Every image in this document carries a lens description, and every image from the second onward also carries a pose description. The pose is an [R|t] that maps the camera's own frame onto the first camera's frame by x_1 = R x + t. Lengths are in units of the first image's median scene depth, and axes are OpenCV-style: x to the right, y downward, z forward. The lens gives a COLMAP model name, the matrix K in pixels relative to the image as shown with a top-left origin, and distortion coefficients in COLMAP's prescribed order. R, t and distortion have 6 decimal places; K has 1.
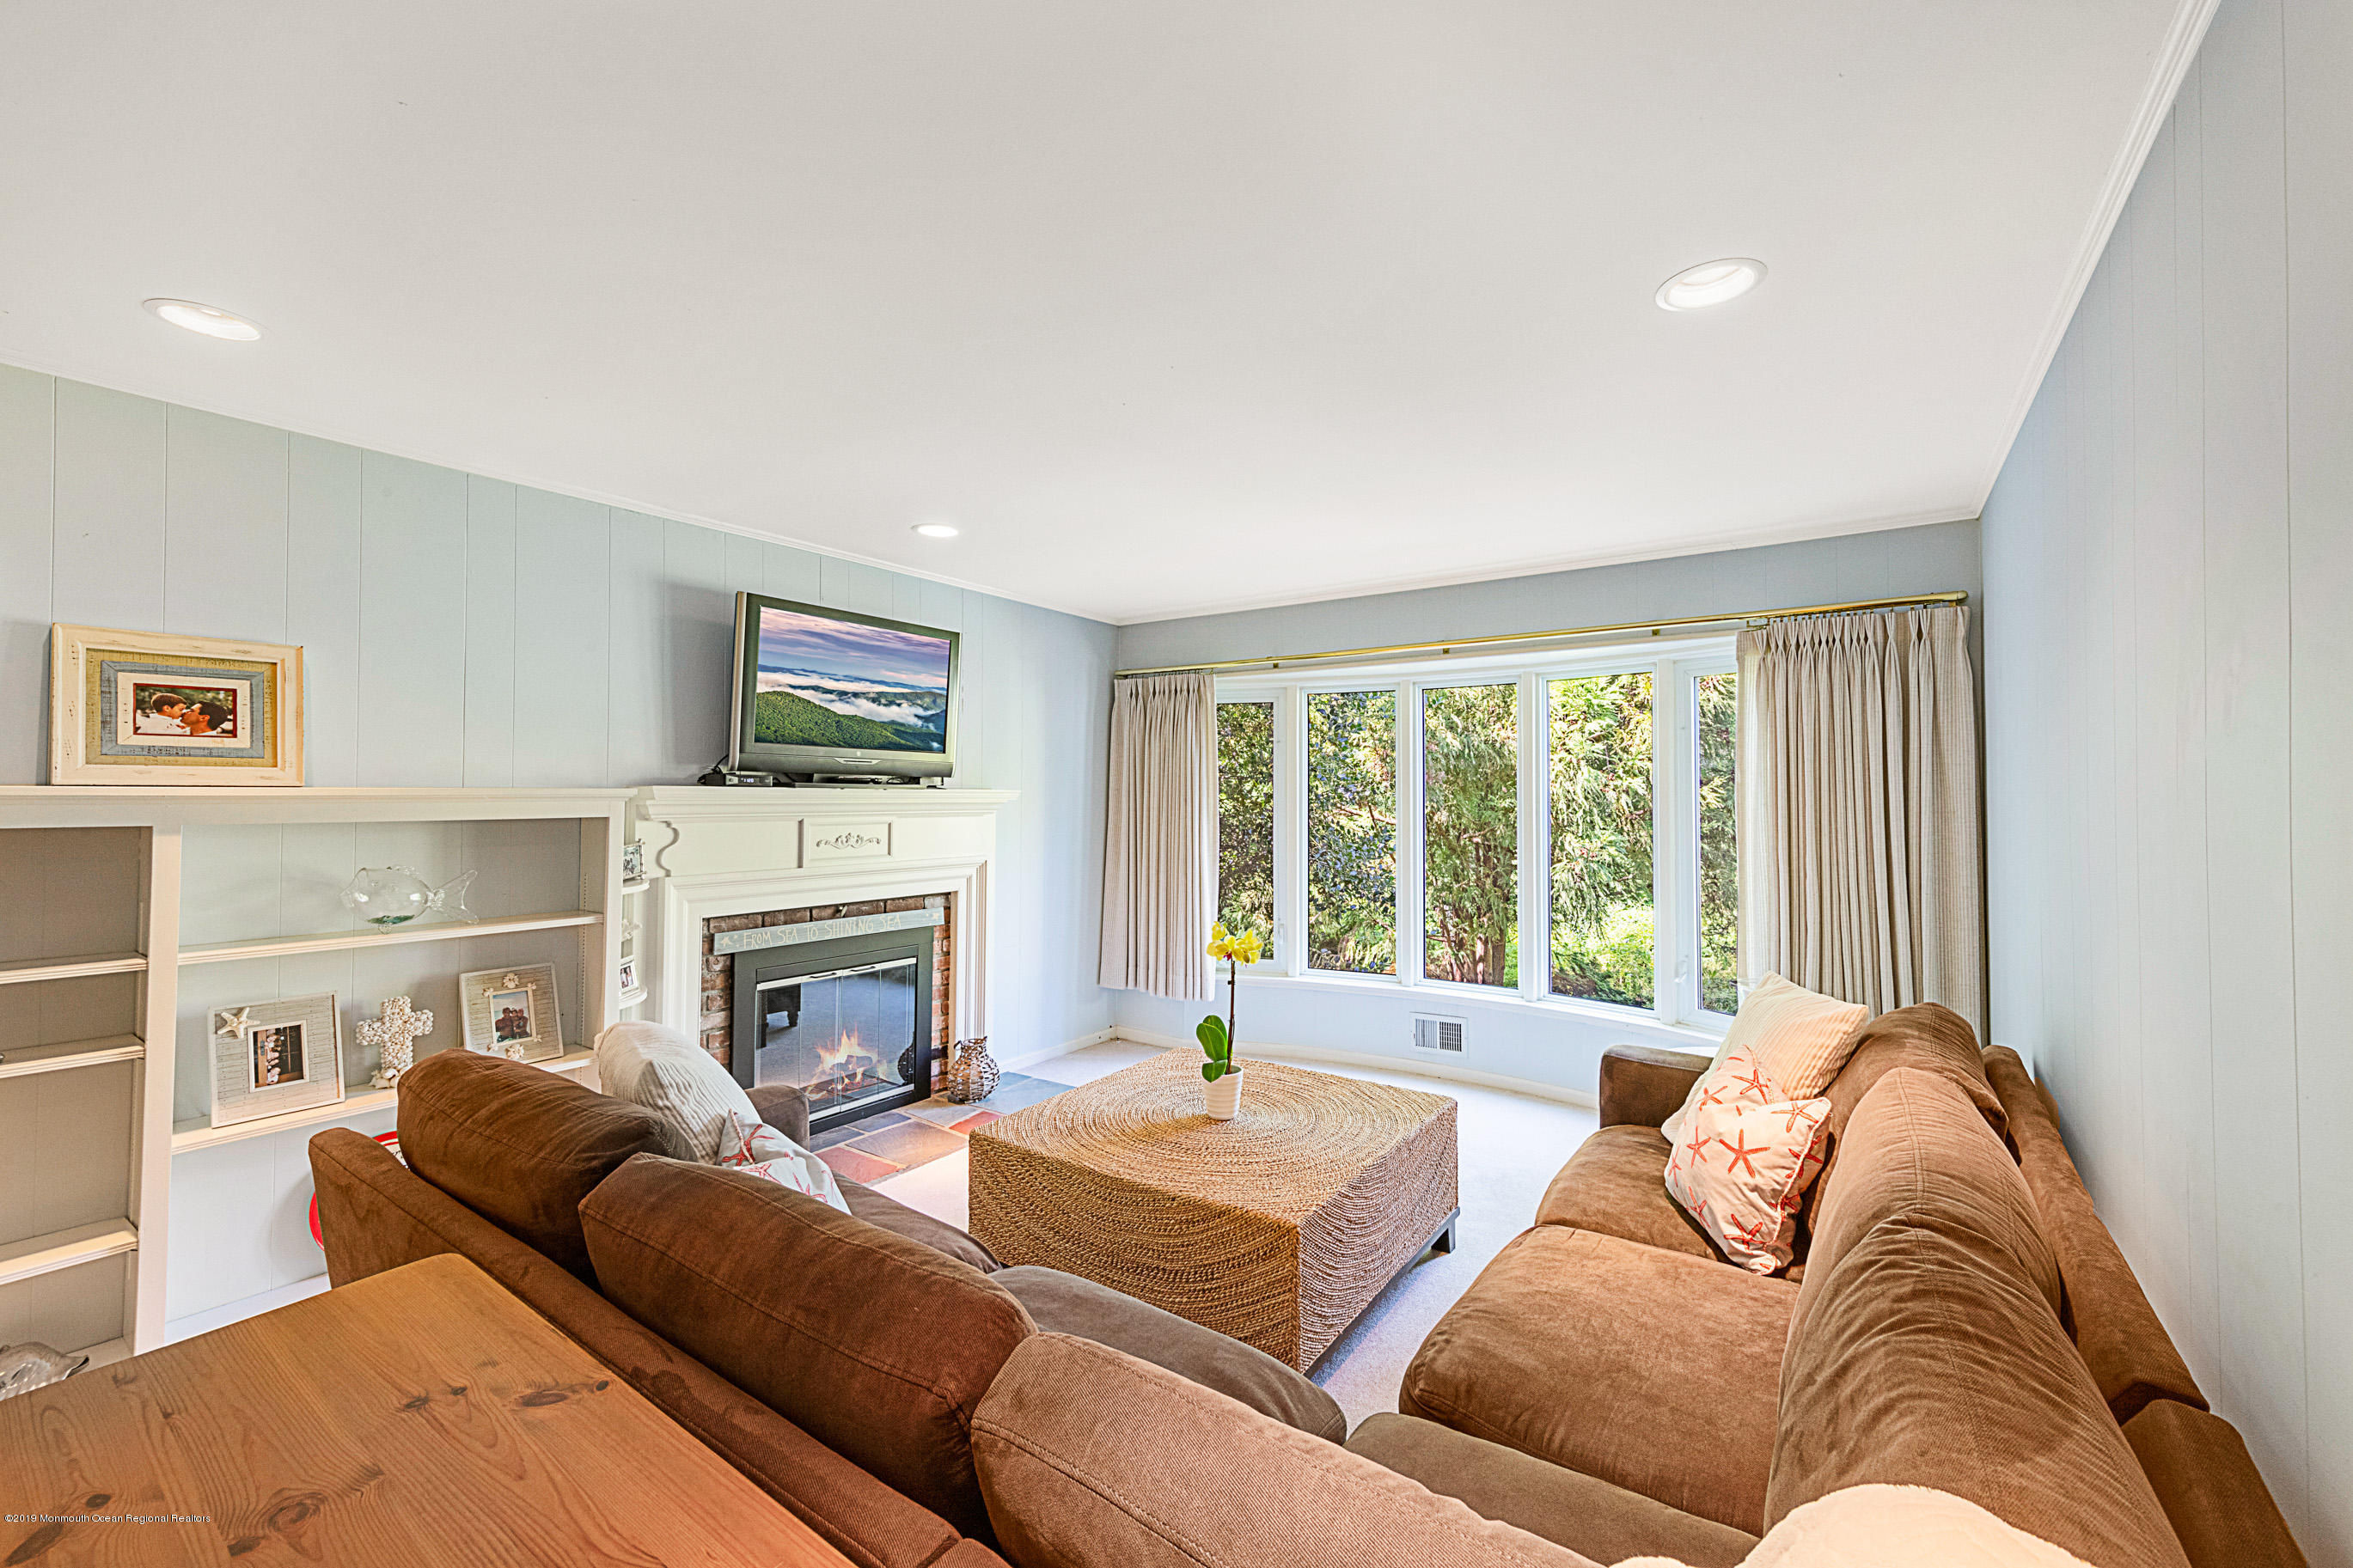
lens RADIAL K [[935.4, 0, 1167.5], [0, 935.4, 758.1], [0, 0, 1]] dist [0.000397, -0.000062]
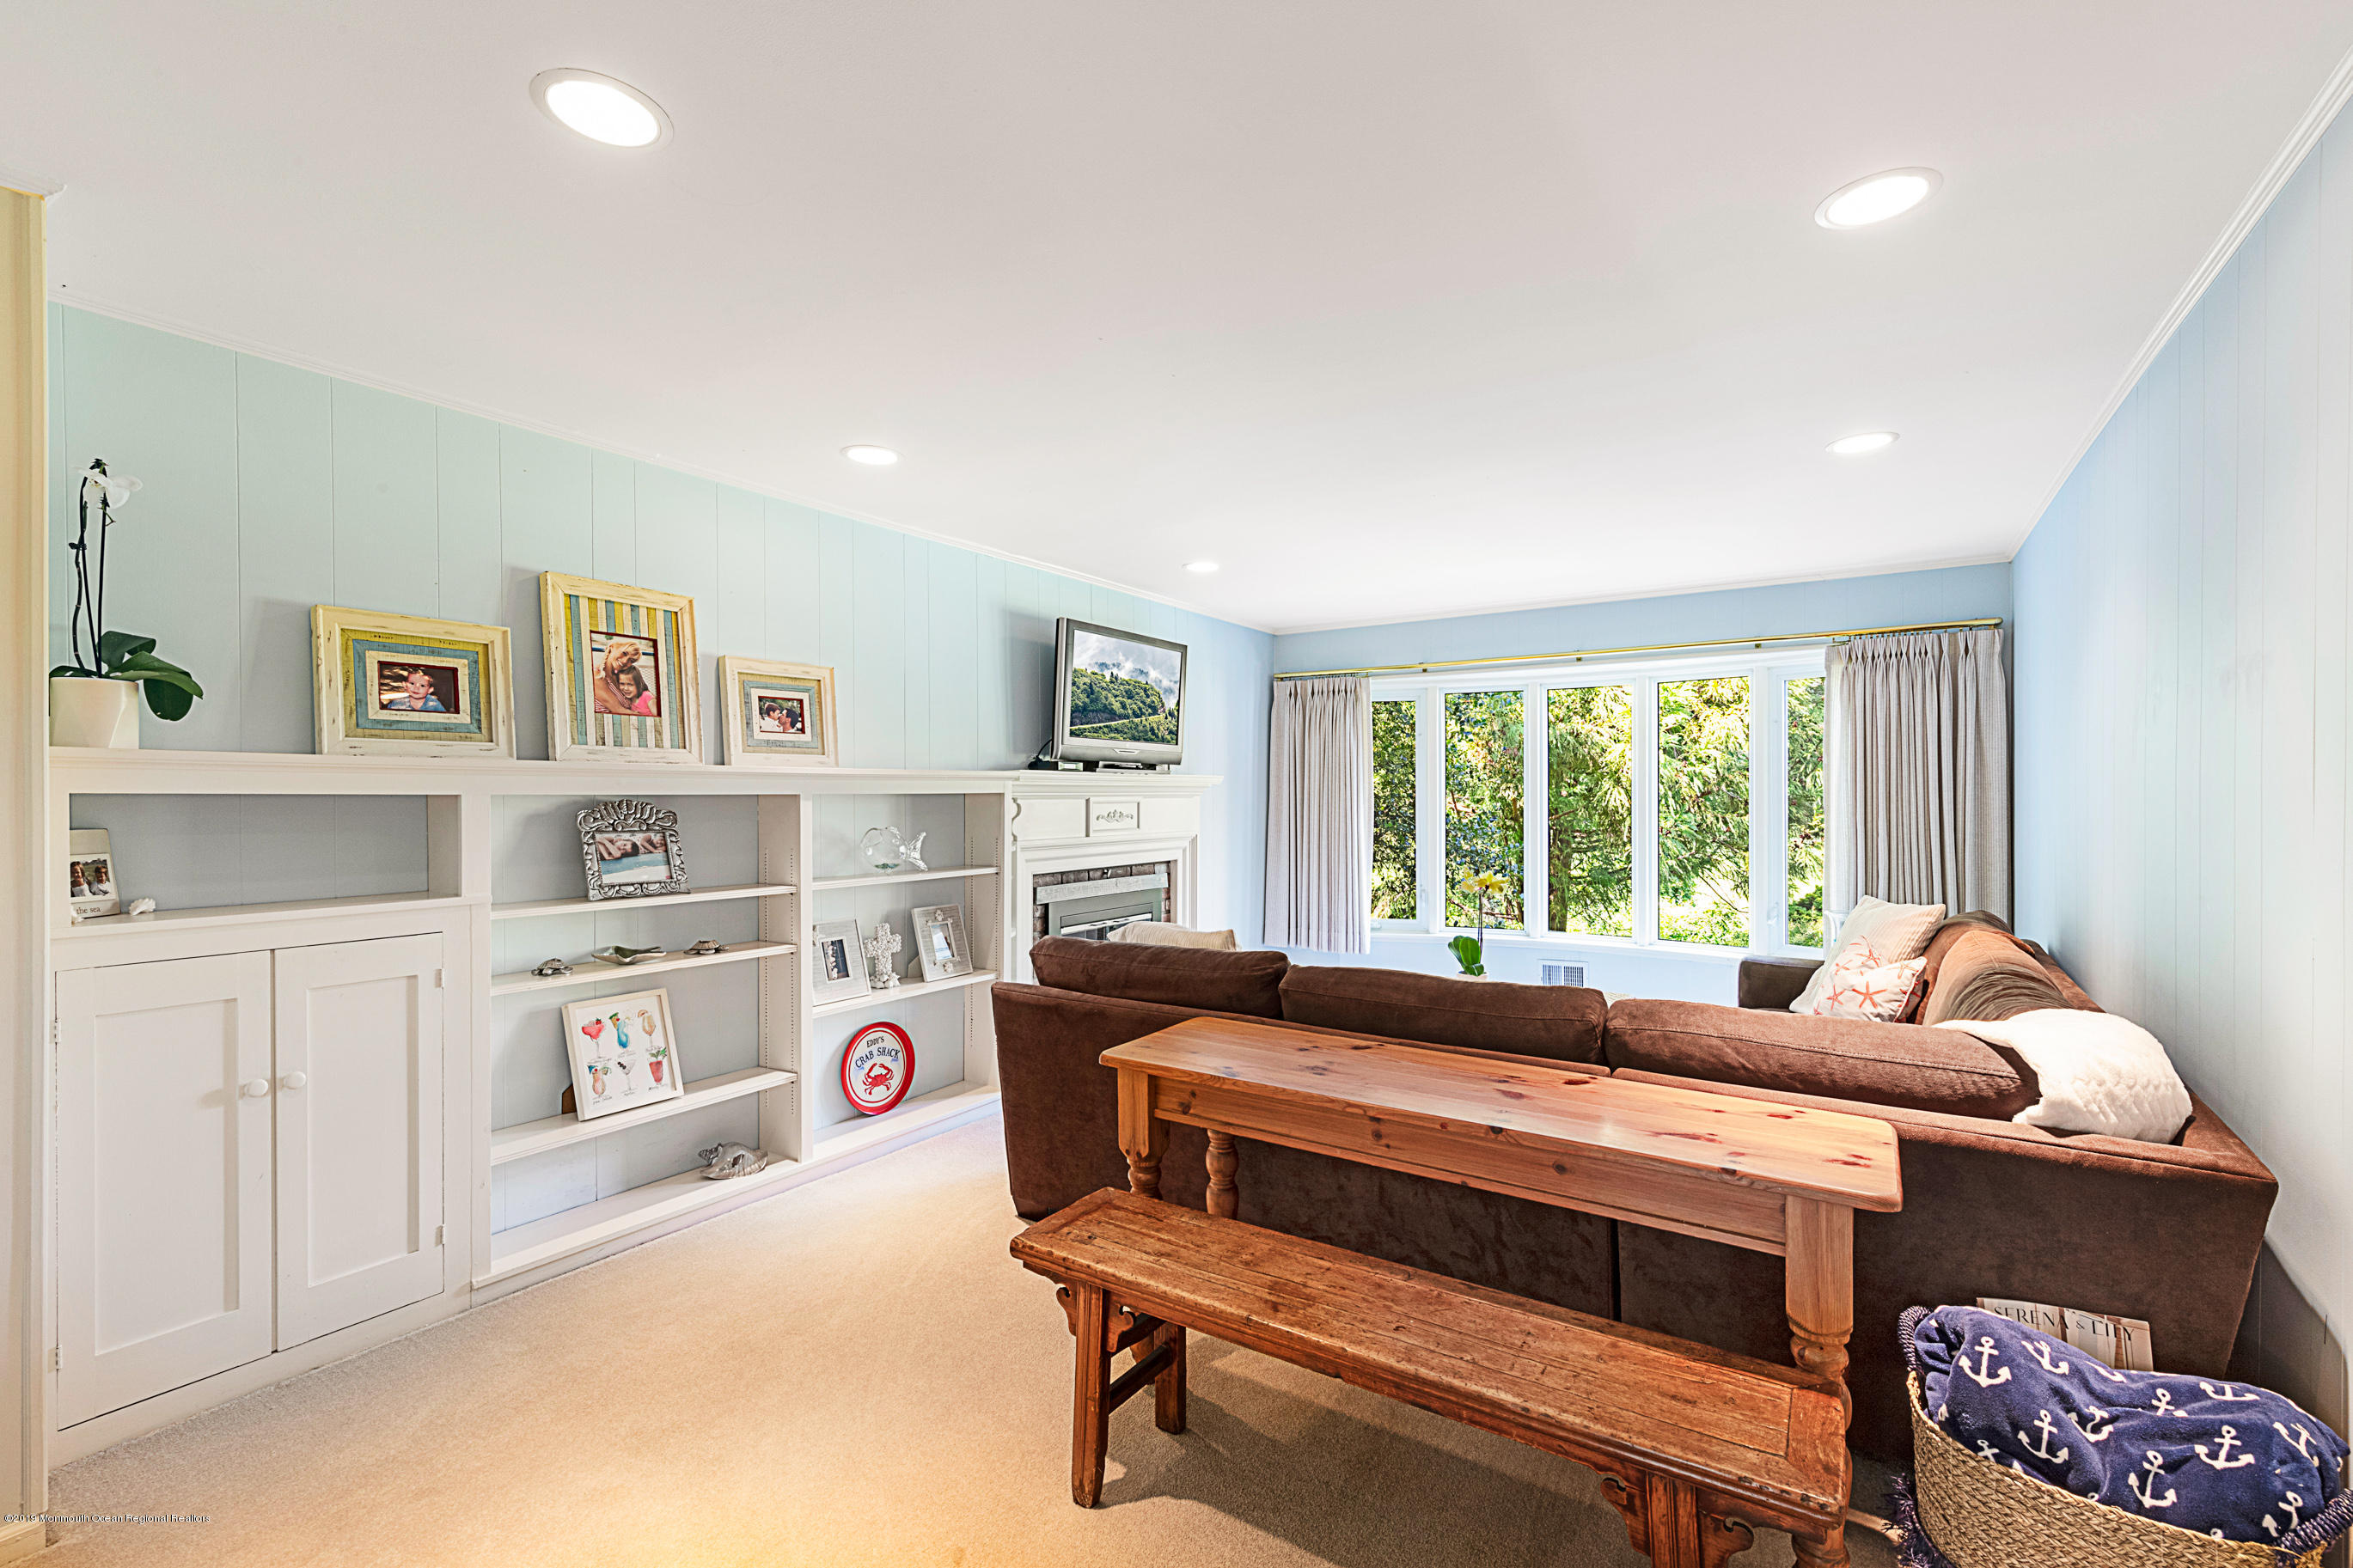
lens RADIAL K [[986.9, 0, 1177.2], [0, 986.9, 777.1], [0, 0, 1]] dist [0.001492, -0.000170]
pose [[0.999491, -0.006671, 0.031206, -0.340319], [0.005960, 0.999722, 0.022802, 0.008718], [-0.031349, -0.022605, 0.999253, -0.348617]]
